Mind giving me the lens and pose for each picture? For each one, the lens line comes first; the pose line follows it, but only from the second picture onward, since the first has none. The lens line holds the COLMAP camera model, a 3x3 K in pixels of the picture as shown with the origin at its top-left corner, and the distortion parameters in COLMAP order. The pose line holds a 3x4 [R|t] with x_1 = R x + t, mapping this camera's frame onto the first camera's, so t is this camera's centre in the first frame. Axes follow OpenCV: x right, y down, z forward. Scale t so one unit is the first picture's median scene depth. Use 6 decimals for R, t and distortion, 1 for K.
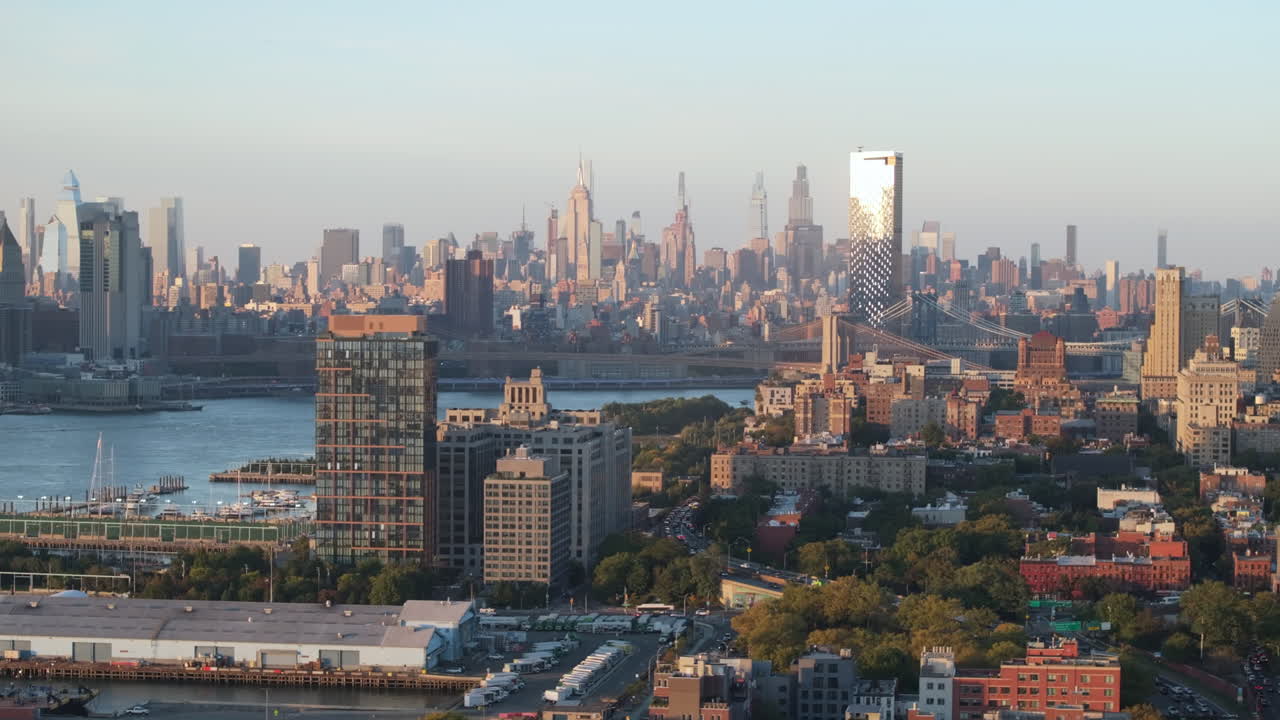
lens RADIAL K [[2486.7, 0, 638.8], [0, 2486.7, 361.0], [0, 0, 1]] dist [-0.065368, 0.000000]
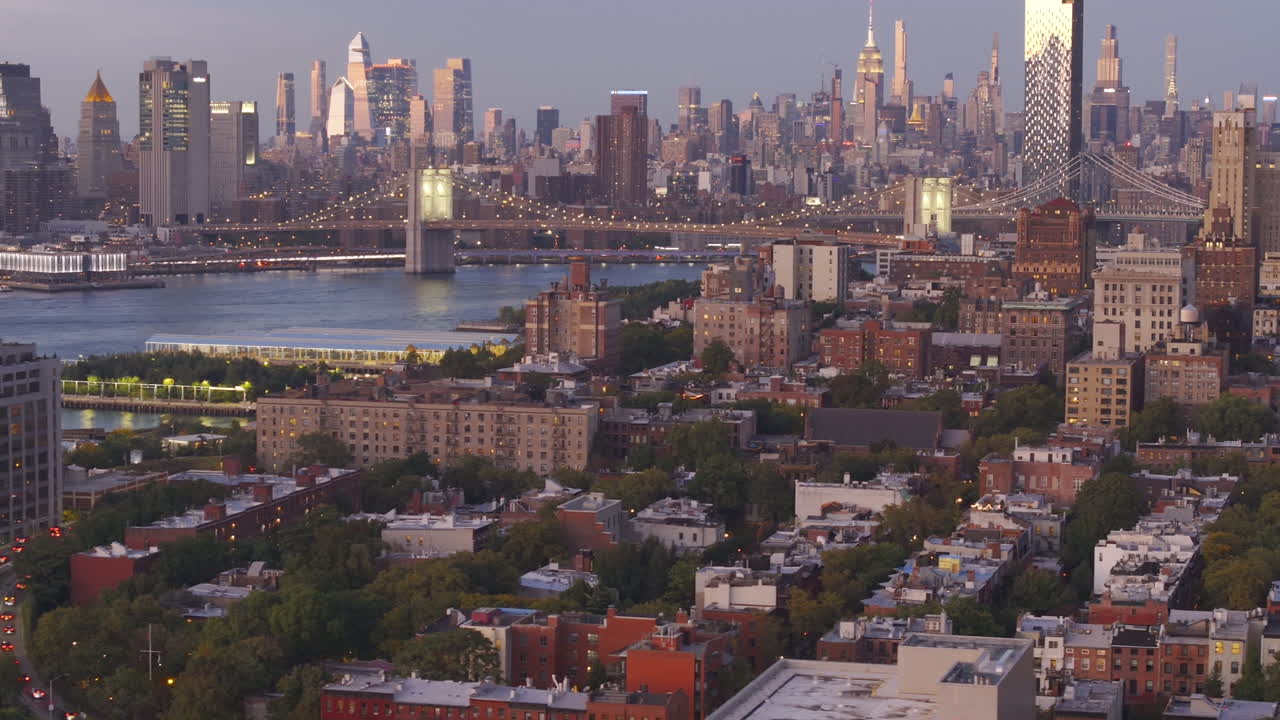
lens RADIAL K [[2486.7, 0, 640.9], [0, 2486.7, 359.7], [0, 0, 1]] dist [-0.065368, 0.000000]
pose [[0.992040, 0.011697, -0.125381, 0.178777], [-0.004864, 0.998493, 0.054668, -0.005213], [0.125831, -0.053623, 0.990601, 0.358184]]
